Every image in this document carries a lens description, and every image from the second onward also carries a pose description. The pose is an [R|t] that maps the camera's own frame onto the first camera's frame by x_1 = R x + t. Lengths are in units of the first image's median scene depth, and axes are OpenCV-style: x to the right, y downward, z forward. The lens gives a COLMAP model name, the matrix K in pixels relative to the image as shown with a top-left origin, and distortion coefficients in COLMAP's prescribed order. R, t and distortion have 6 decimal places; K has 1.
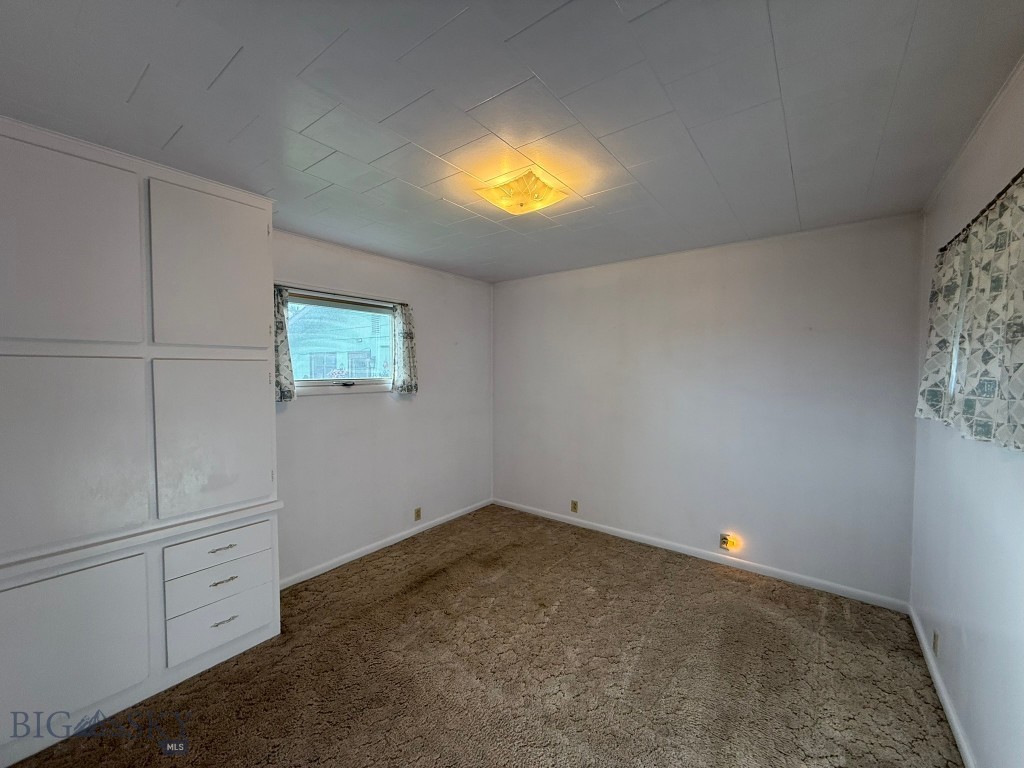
lens RADIAL K [[409.1, 0, 511.5], [0, 409.1, 385.0], [0, 0, 1]] dist [0.000315, -0.000379]
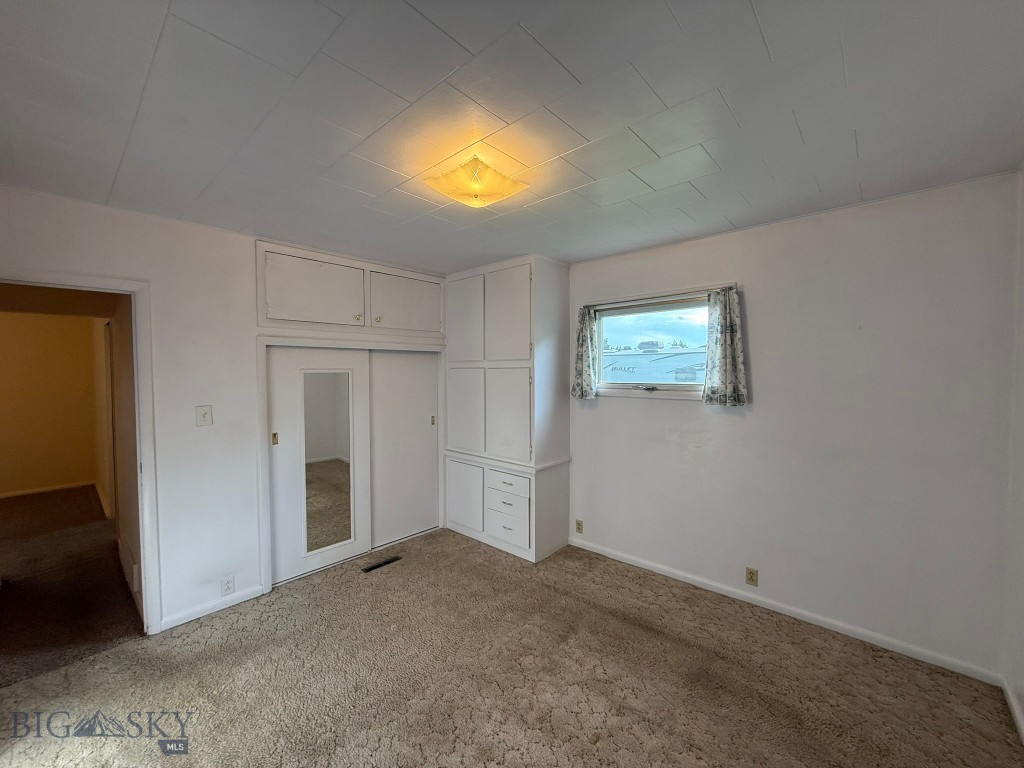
lens RADIAL K [[409.1, 0, 509.8], [0, 409.1, 386.6], [0, 0, 1]] dist [0.000315, -0.000379]
pose [[-0.082058, 0.039796, -0.995833, 0.590136], [-0.034455, 0.998492, 0.042742, -0.036390], [0.996032, 0.037819, -0.080563, 0.734002]]
